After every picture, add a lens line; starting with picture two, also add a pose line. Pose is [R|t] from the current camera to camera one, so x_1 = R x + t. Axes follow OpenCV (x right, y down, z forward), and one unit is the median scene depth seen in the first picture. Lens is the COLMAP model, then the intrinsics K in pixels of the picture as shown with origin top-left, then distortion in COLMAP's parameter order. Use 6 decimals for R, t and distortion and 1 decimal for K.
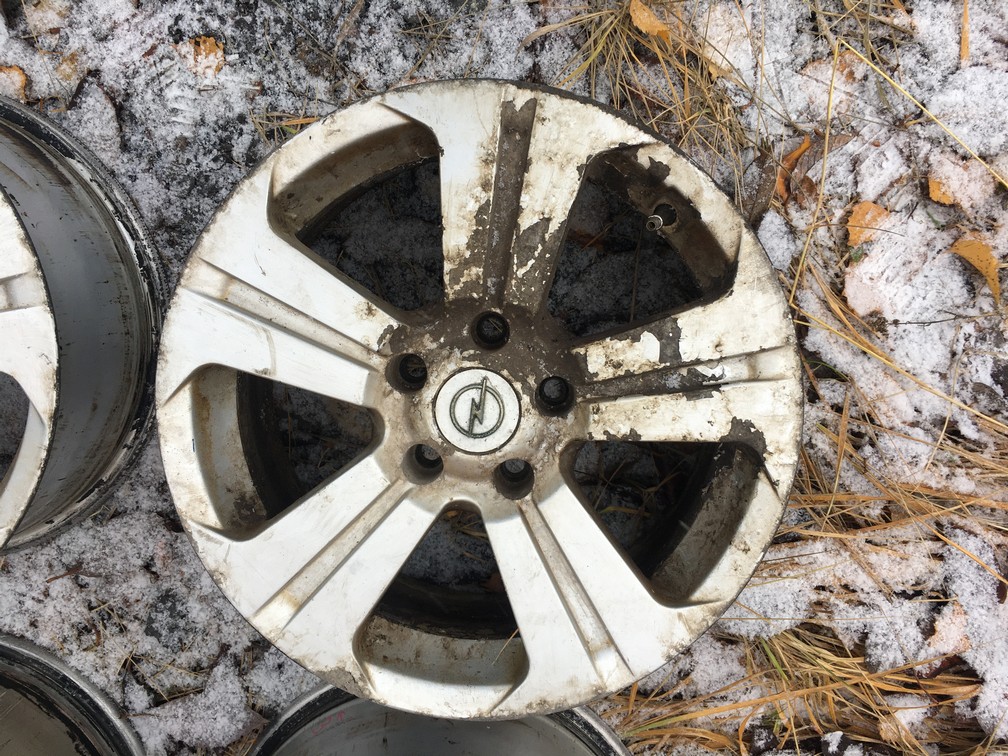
lens RADIAL K [[861.8, 0, 499.7], [0, 861.8, 373.6], [0, 0, 1]] dist [0.070440, -0.103416]
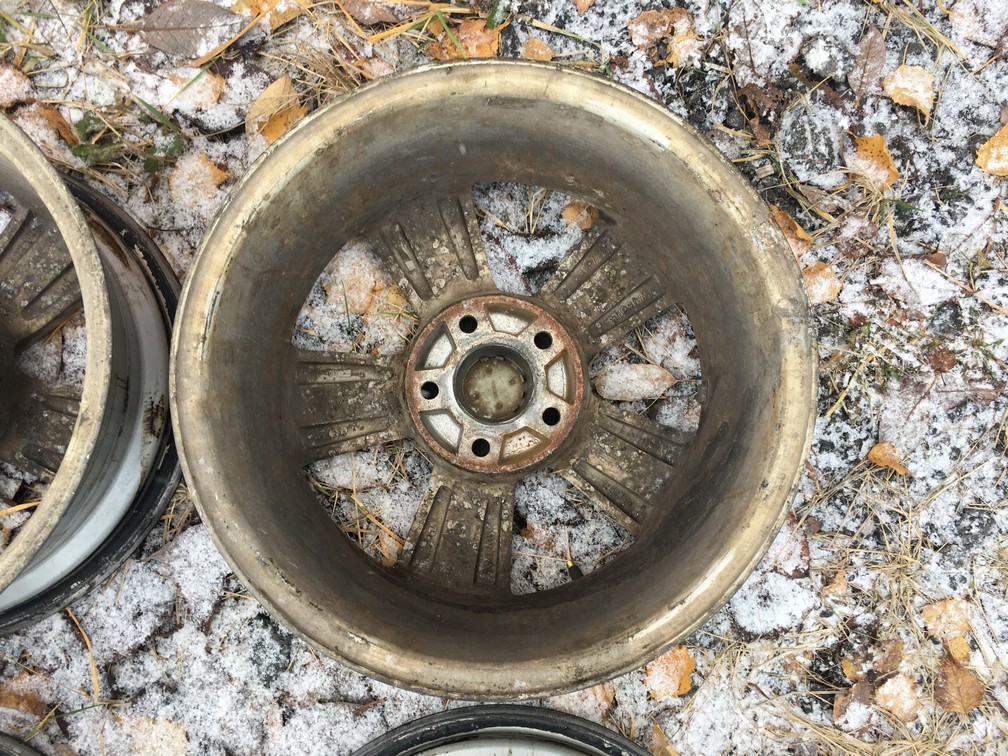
lens RADIAL K [[861.8, 0, 502.9], [0, 861.8, 378.2], [0, 0, 1]] dist [0.070440, -0.103416]
pose [[-0.997604, 0.068547, -0.009373, -0.688577], [-0.068315, -0.997395, -0.023152, 0.619505], [-0.010935, -0.022457, 0.999688, 0.087493]]
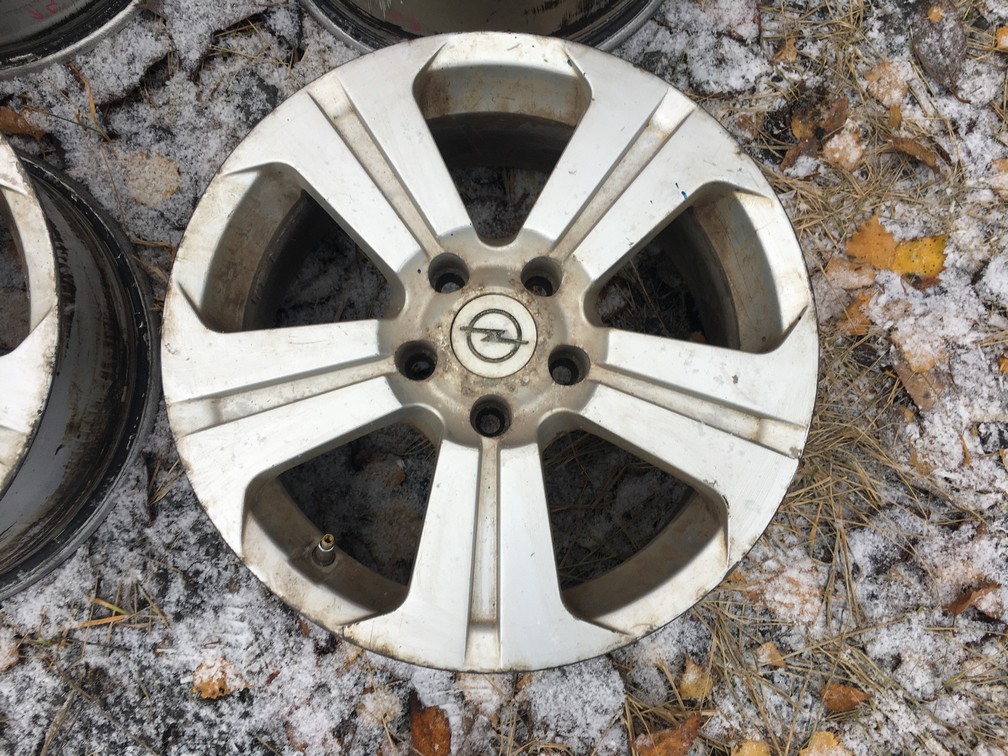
lens RADIAL K [[861.8, 0, 509.9], [0, 861.8, 392.0], [0, 0, 1]] dist [0.070440, -0.103416]
pose [[-0.996897, 0.074345, -0.025873, -0.664111], [-0.074708, -0.997116, 0.013350, -0.083678], [-0.024806, 0.015241, 0.999576, 0.016398]]
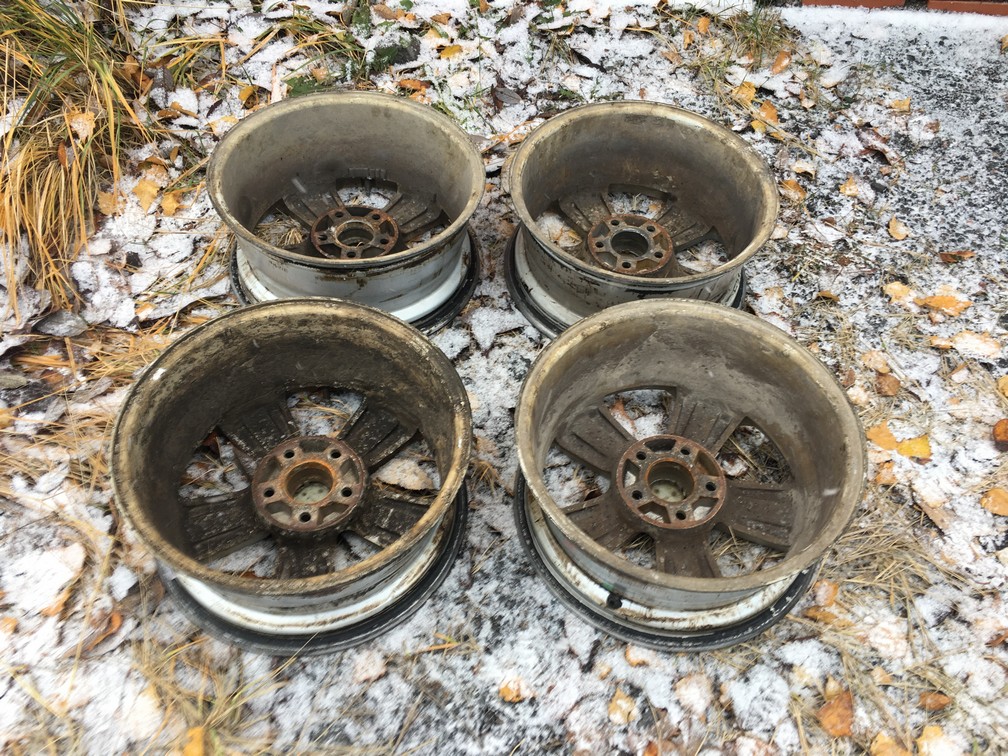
lens RADIAL K [[861.8, 0, 502.7], [0, 861.8, 379.2], [0, 0, 1]] dist [0.070440, -0.103416]
pose [[-0.996256, 0.046973, -0.072580, -0.240348], [-0.077278, -0.860232, 0.504013, -0.647712], [-0.038760, 0.507735, 0.860641, -0.503137]]
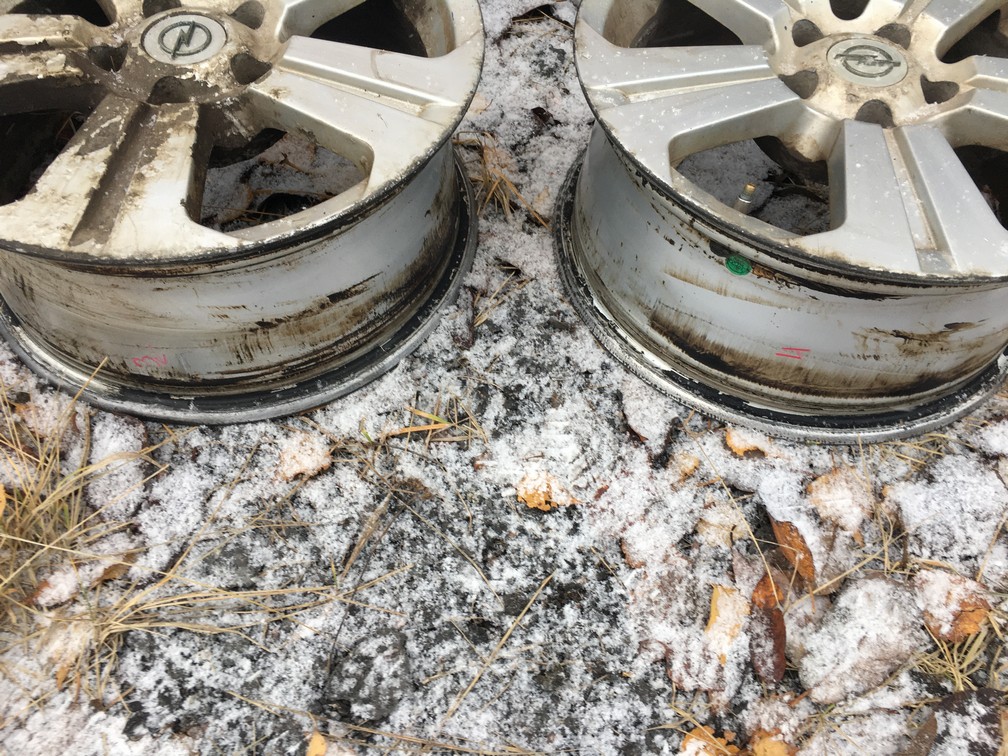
lens RADIAL K [[861.8, 0, 511.0], [0, 861.8, 388.5], [0, 0, 1]] dist [0.070440, -0.103416]
pose [[-0.997258, 0.053159, -0.051487, -0.269829], [-0.070272, -0.898393, 0.433535, -0.648085], [-0.023209, 0.435964, 0.899665, 0.165541]]
